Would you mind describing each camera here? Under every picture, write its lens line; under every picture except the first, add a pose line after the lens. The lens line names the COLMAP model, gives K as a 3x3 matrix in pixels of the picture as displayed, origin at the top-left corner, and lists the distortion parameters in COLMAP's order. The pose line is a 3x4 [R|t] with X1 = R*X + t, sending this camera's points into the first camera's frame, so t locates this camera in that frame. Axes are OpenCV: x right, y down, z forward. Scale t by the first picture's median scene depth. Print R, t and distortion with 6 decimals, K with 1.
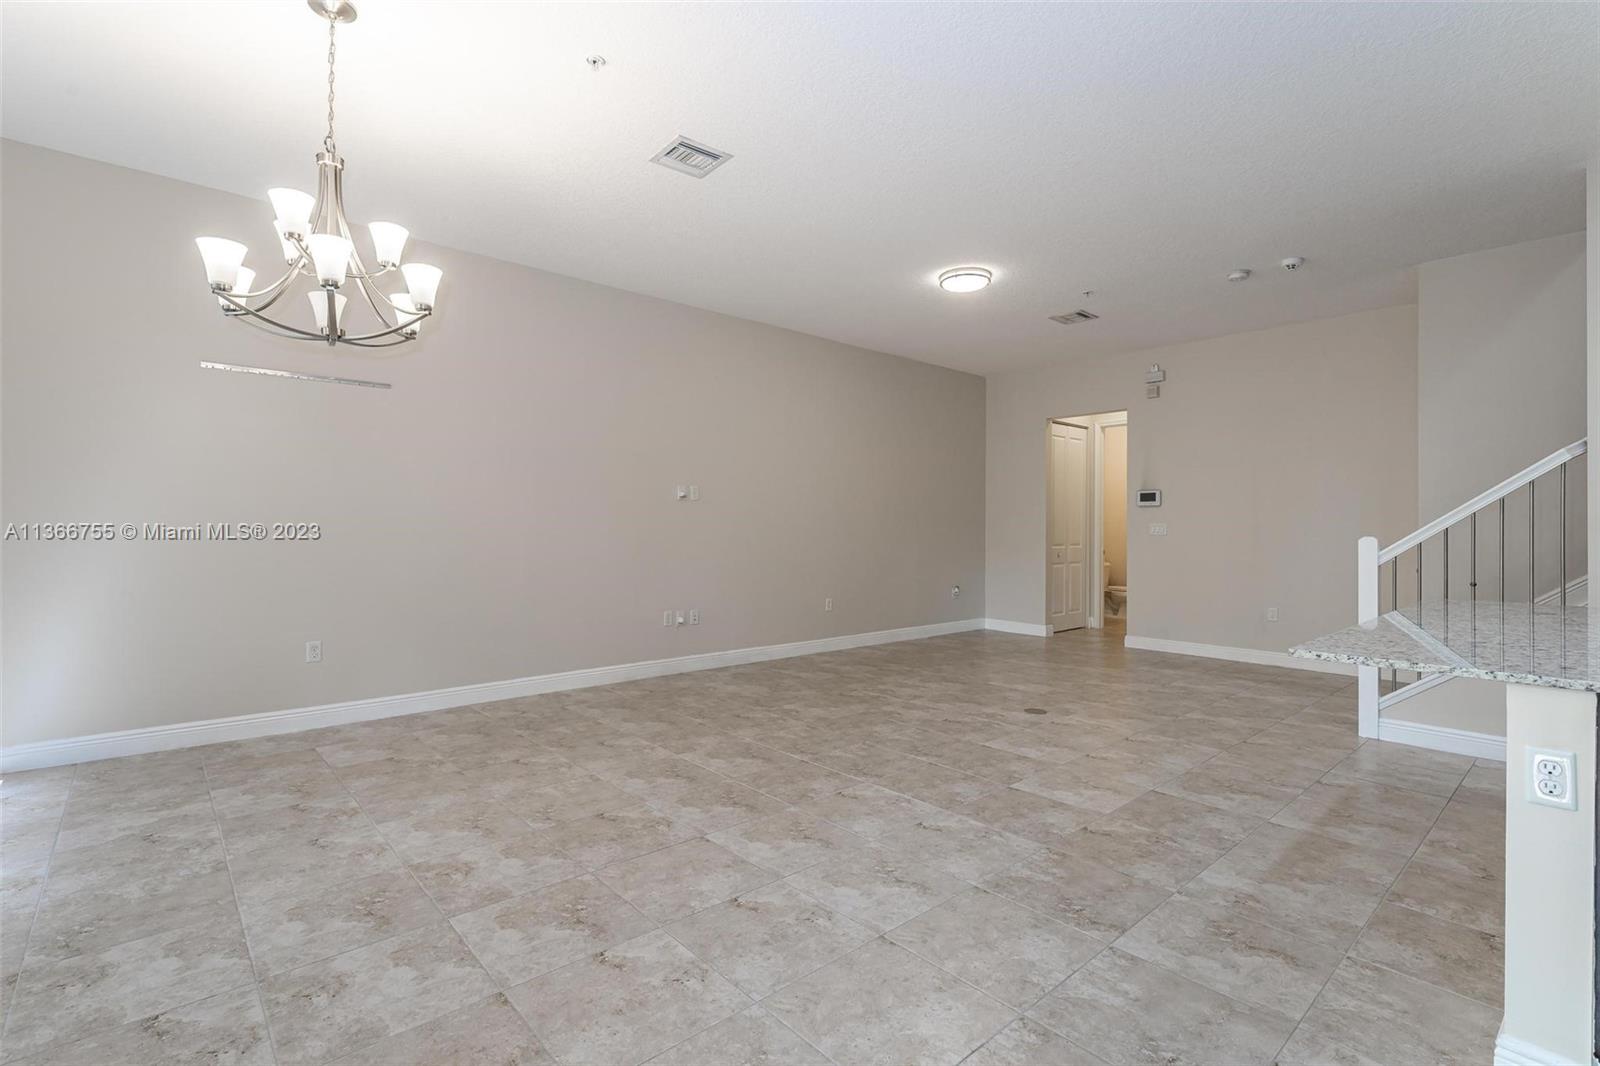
lens RADIAL K [[737.0, 0, 802.4], [0, 737.0, 526.1], [0, 0, 1]] dist [0.003062, 0.000341]
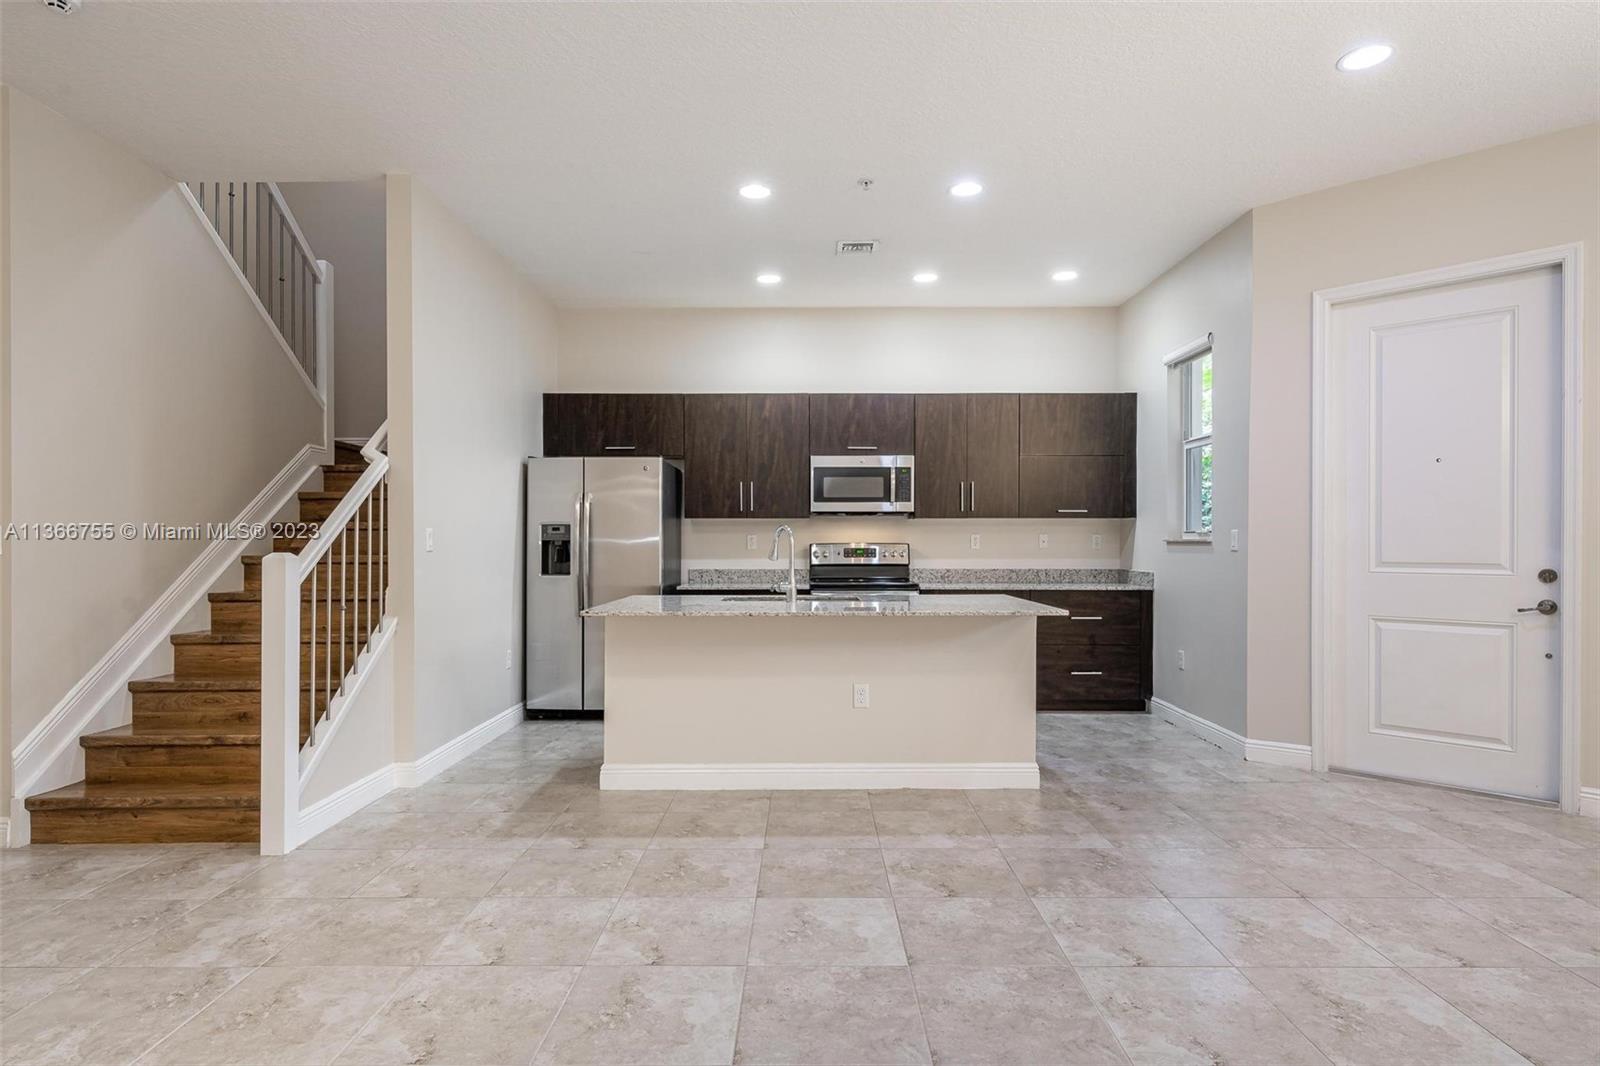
lens RADIAL K [[844.2, 0, 806.7], [0, 844.2, 541.0], [0, 0, 1]] dist [0.003842, -0.000982]
pose [[-0.744196, -0.005925, 0.667935, -0.127814], [-0.006313, 0.999978, 0.001836, -0.000185], [-0.667931, -0.002850, -0.744218, 1.642573]]
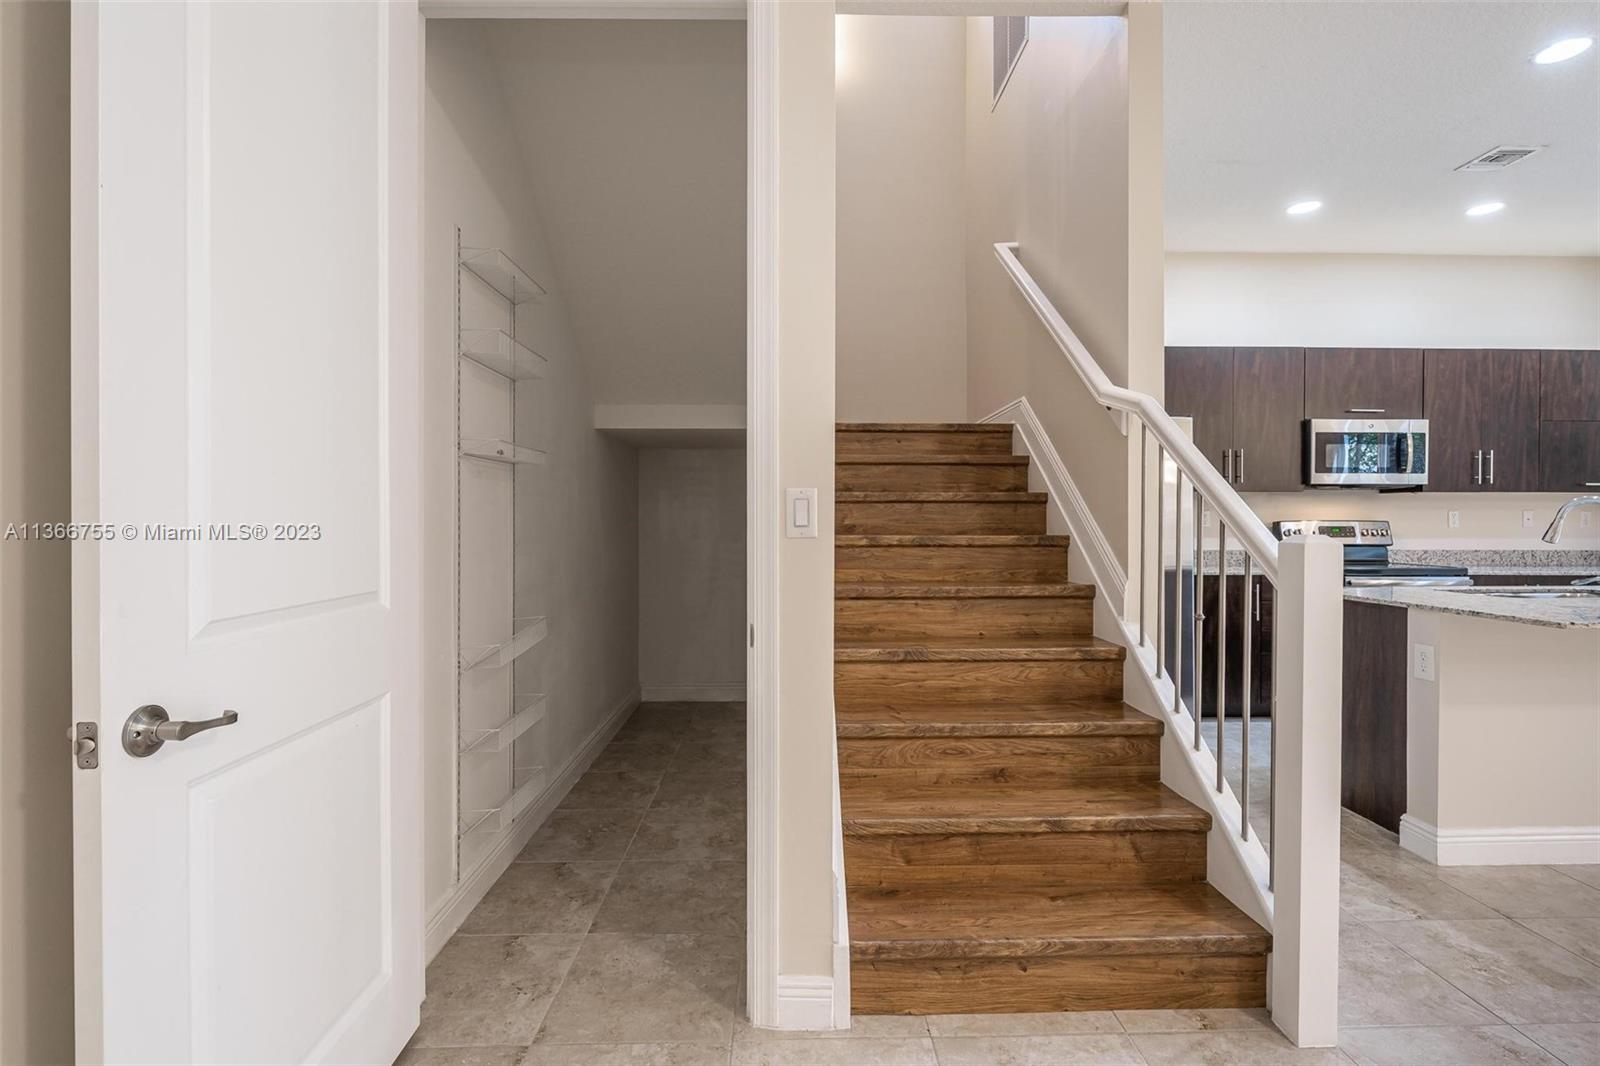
lens RADIAL K [[734.6, 0, 807.9], [0, 734.6, 521.5], [0, 0, 1]] dist [-0.001927, -0.000447]
pose [[-0.760117, -0.009849, 0.649711, 0.941775], [-0.008451, 0.999950, 0.005271, 0.010549], [-0.649731, -0.001484, -0.760163, 1.937485]]
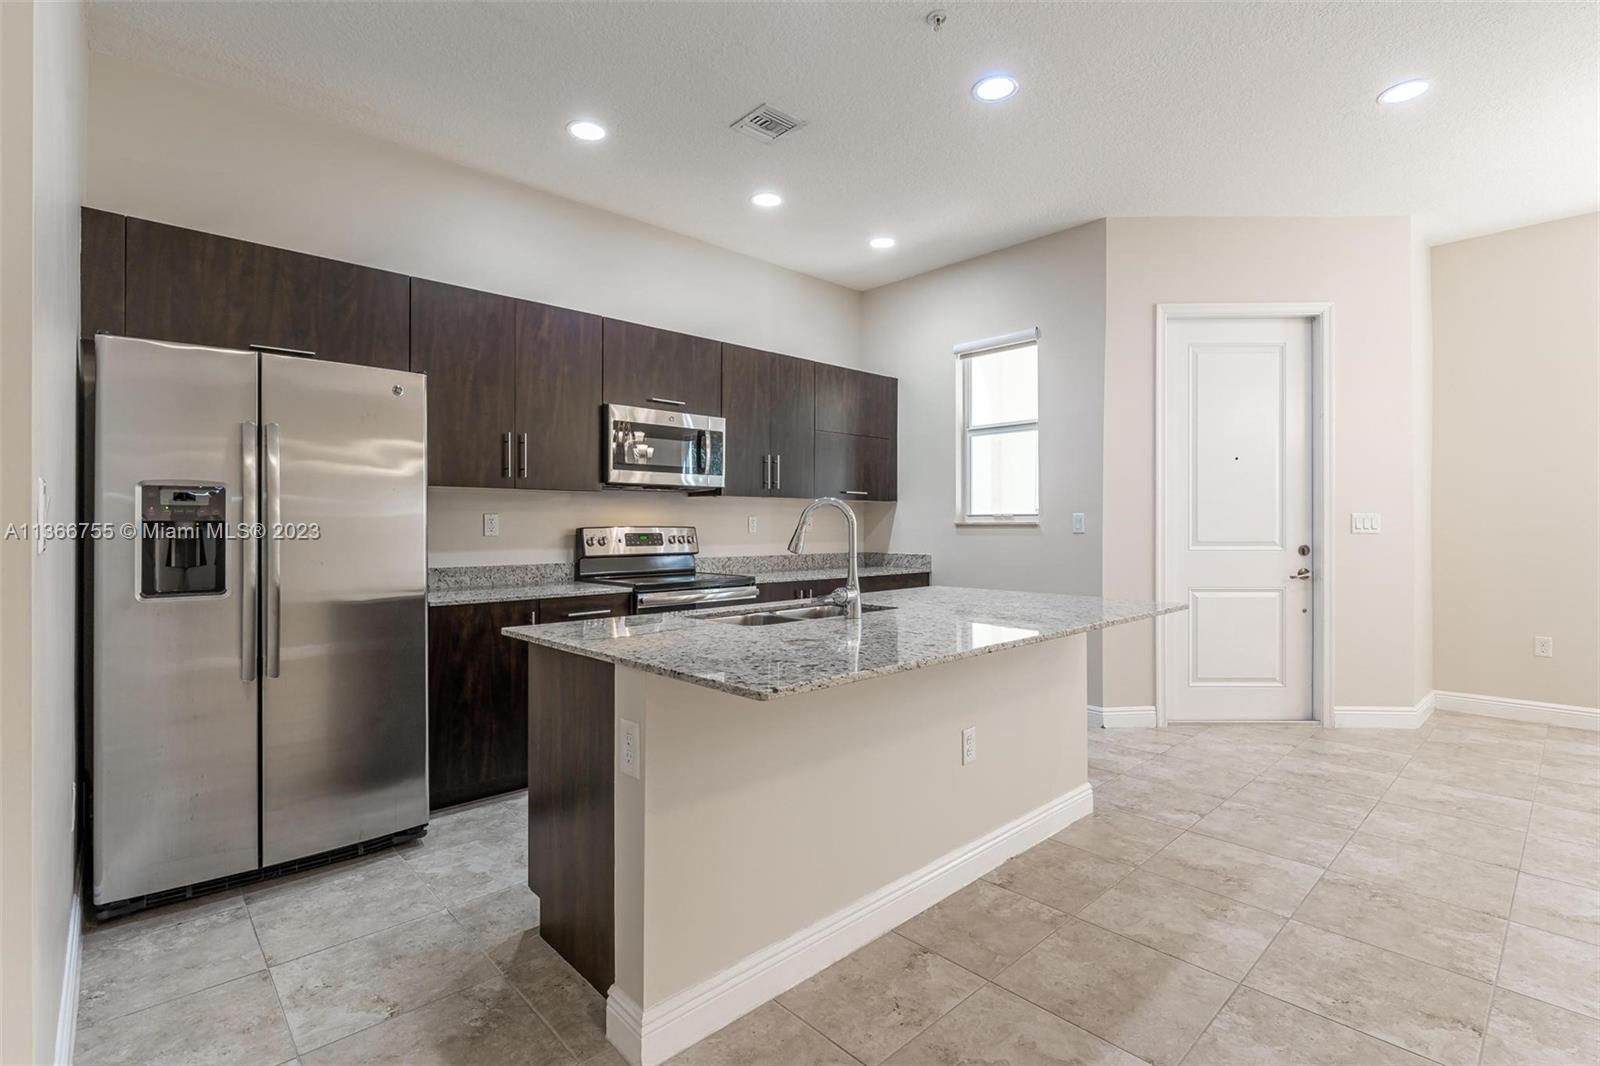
lens RADIAL K [[737.5, 0, 805.1], [0, 737.5, 521.4], [0, 0, 1]] dist [-0.002018, -0.000952]
pose [[-0.999690, -0.006143, -0.024114, 0.840252], [-0.005930, 0.999943, -0.008903, 0.008101], [0.024167, -0.008757, -0.999670, 1.411779]]
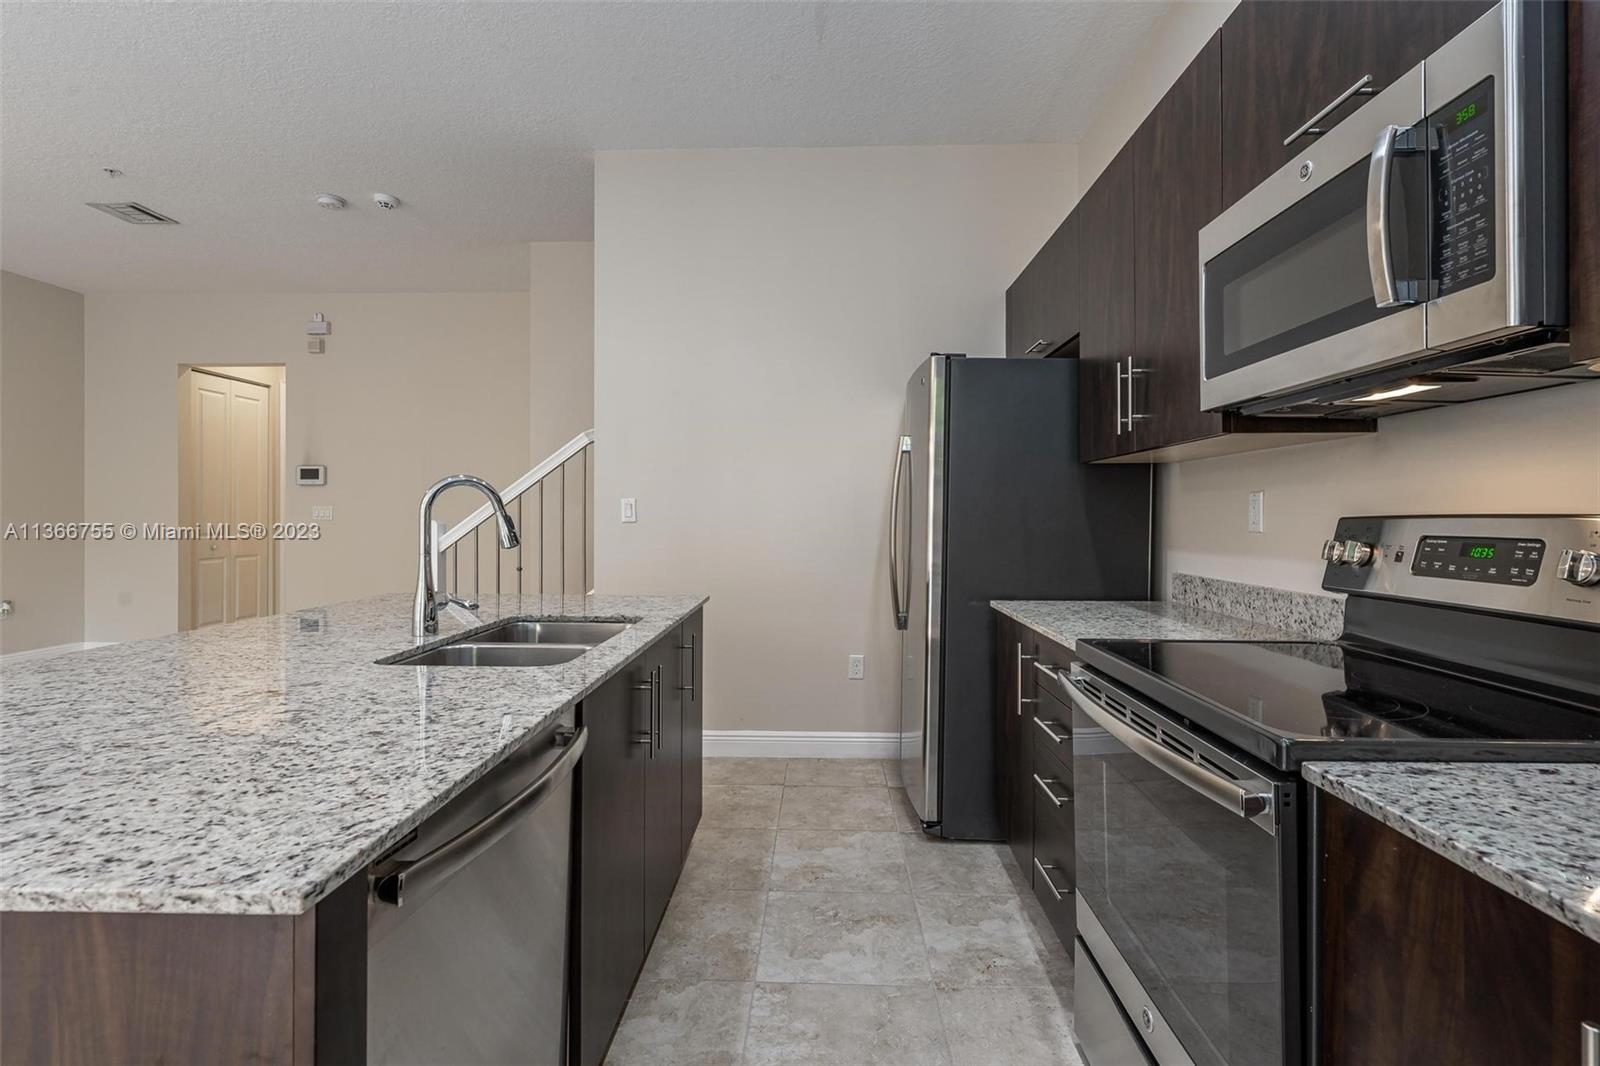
lens RADIAL K [[737.5, 0, 805.1], [0, 737.5, 521.4], [0, 0, 1]] dist [-0.002018, -0.000952]
pose [[0.685276, -0.009013, 0.728228, 0.561025], [-0.000693, 0.999915, 0.013027, 0.004818], [-0.728283, -0.009432, 0.685211, 0.088488]]
